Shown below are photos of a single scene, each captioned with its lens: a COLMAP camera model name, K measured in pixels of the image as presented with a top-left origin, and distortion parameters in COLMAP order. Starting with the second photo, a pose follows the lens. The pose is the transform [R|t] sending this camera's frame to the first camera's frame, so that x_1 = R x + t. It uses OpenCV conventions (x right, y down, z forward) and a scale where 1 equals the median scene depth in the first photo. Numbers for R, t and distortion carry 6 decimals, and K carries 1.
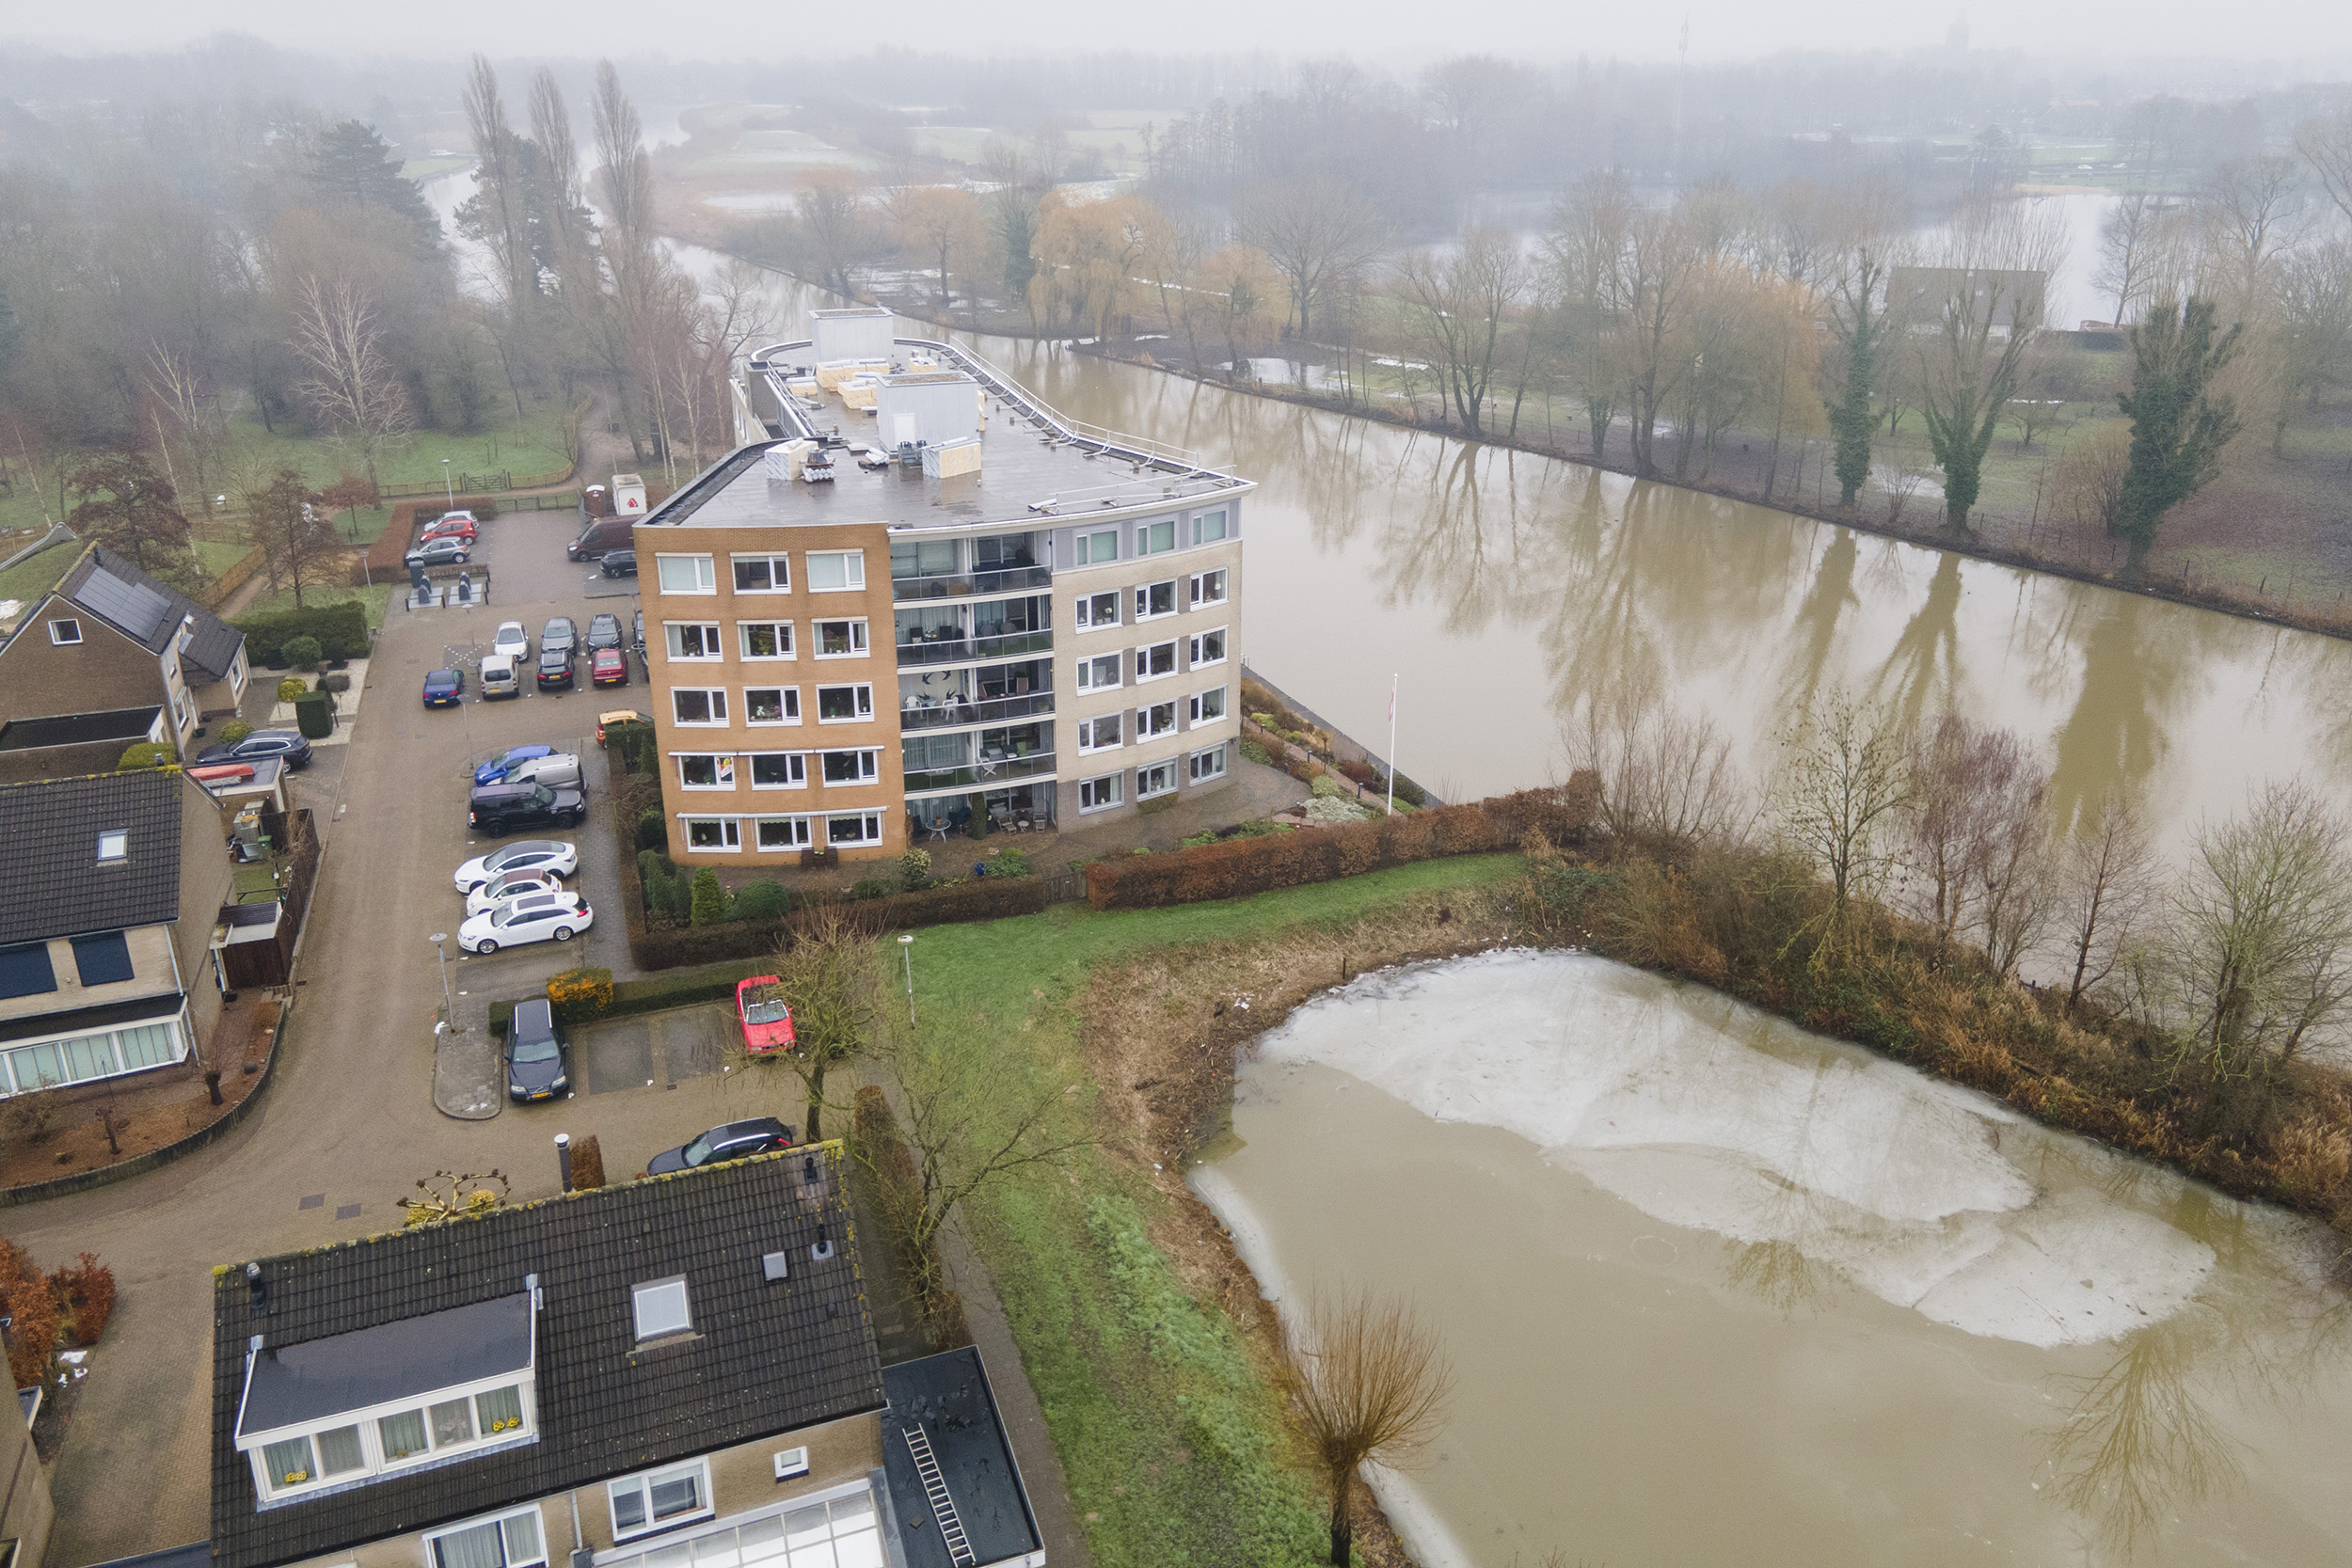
lens RADIAL K [[1709.4, 0, 1177.2], [0, 1709.4, 680.3], [0, 0, 1]] dist [0.034593, 0.006202]
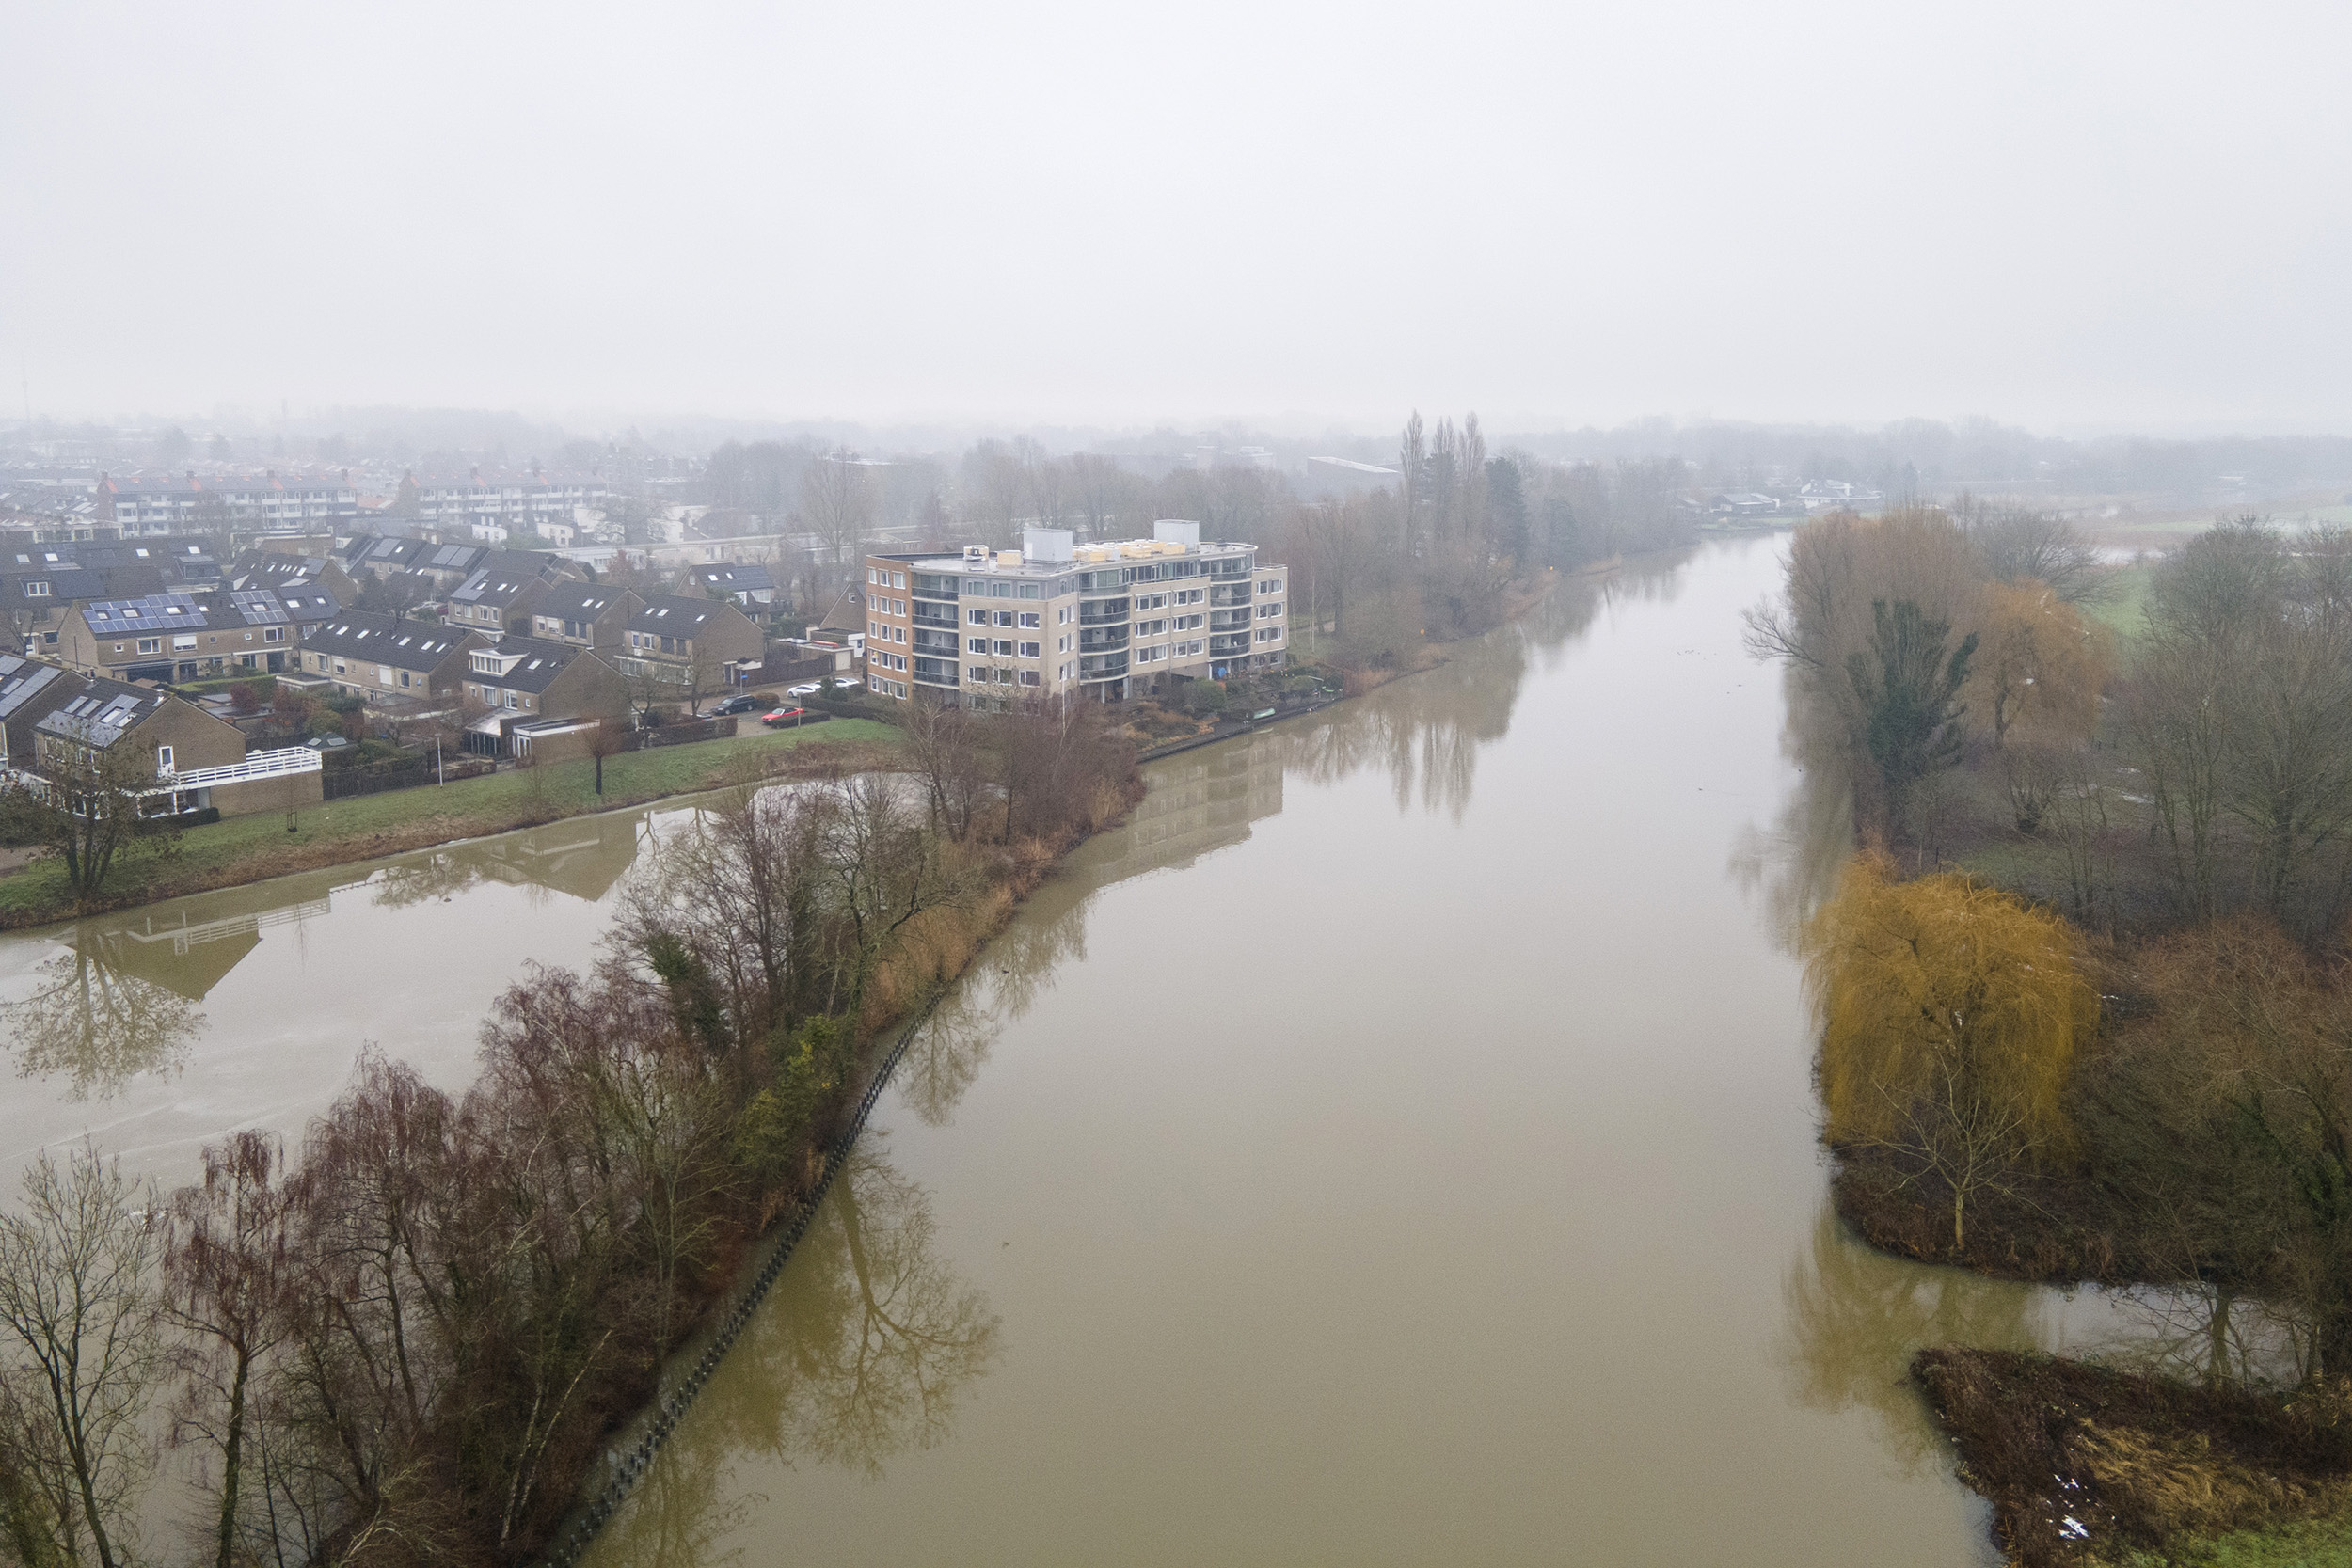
lens RADIAL K [[1709.4, 0, 1177.2], [0, 1709.4, 680.3], [0, 0, 1]] dist [0.034593, 0.006202]
pose [[0.534683, 0.135337, -0.834145, 2.003955], [-0.303662, 0.951932, -0.040198, 0.050197], [0.788609, 0.274791, 0.550078, -0.020097]]
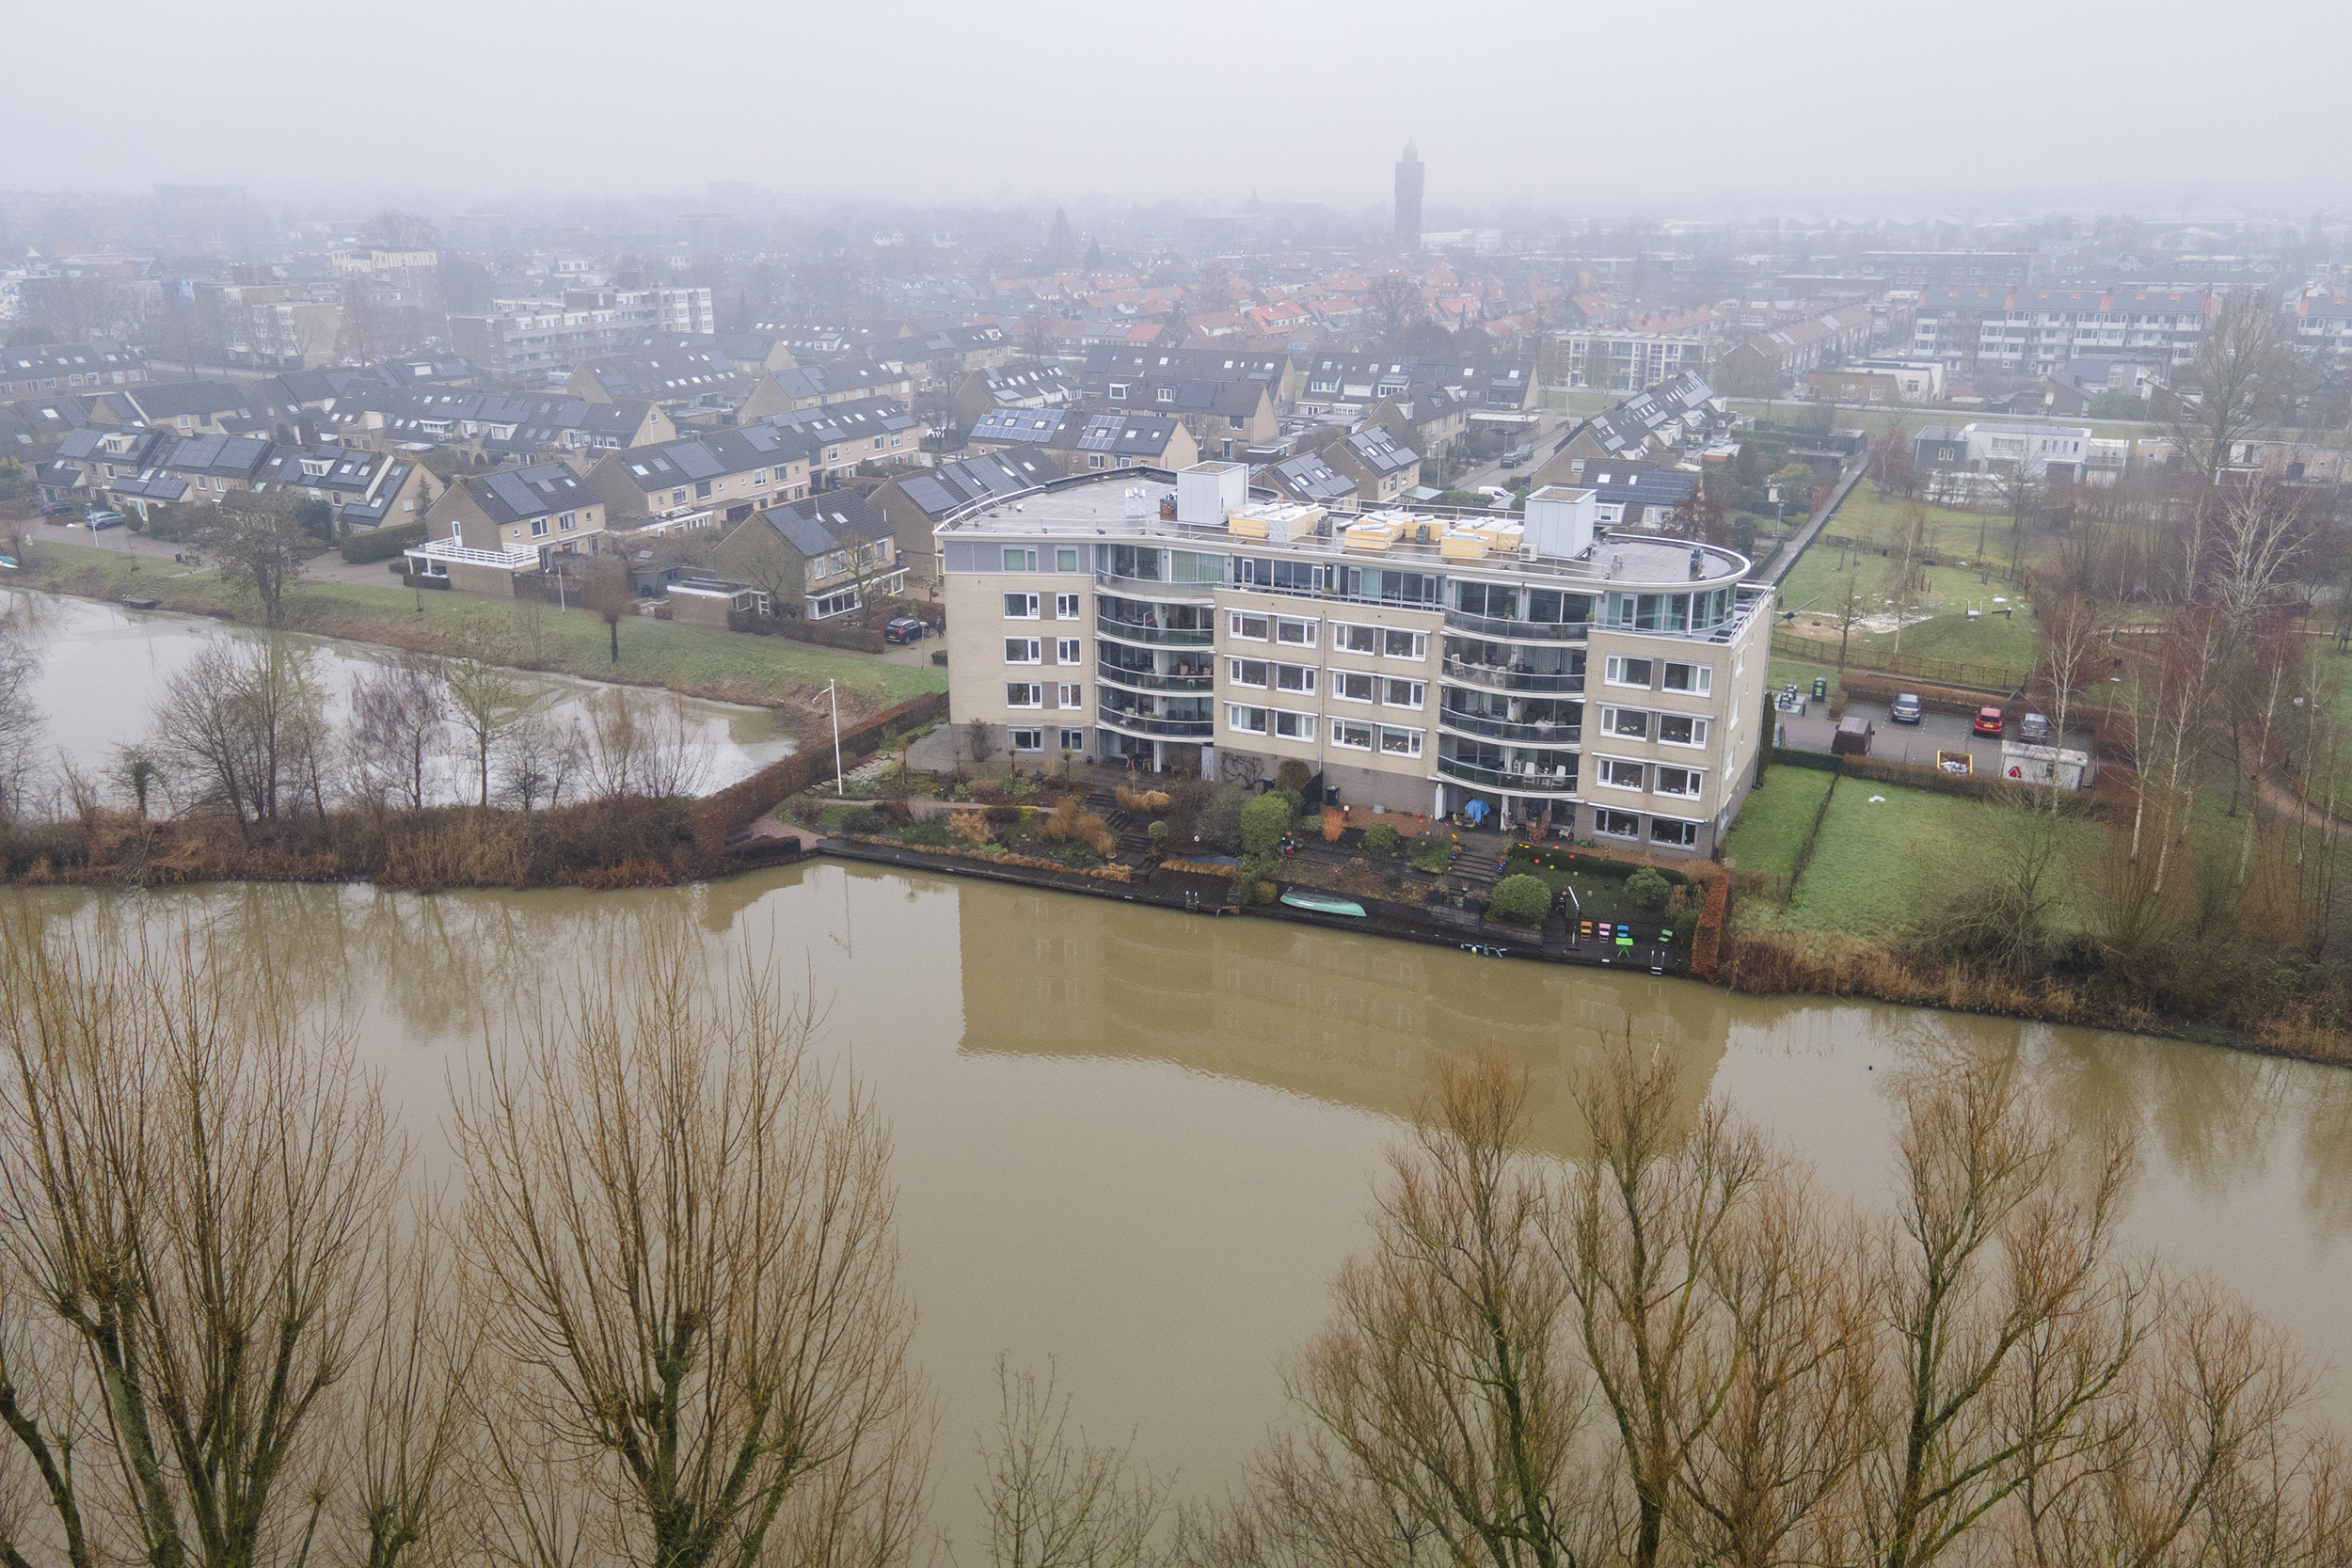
lens RADIAL K [[1709.4, 0, 1177.2], [0, 1709.4, 680.3], [0, 0, 1]] dist [0.034593, 0.006202]
pose [[-0.721953, 0.193649, -0.664292, 0.853539], [-0.240114, 0.830269, 0.502990, -0.766981], [0.648944, 0.522641, -0.552917, 1.991508]]
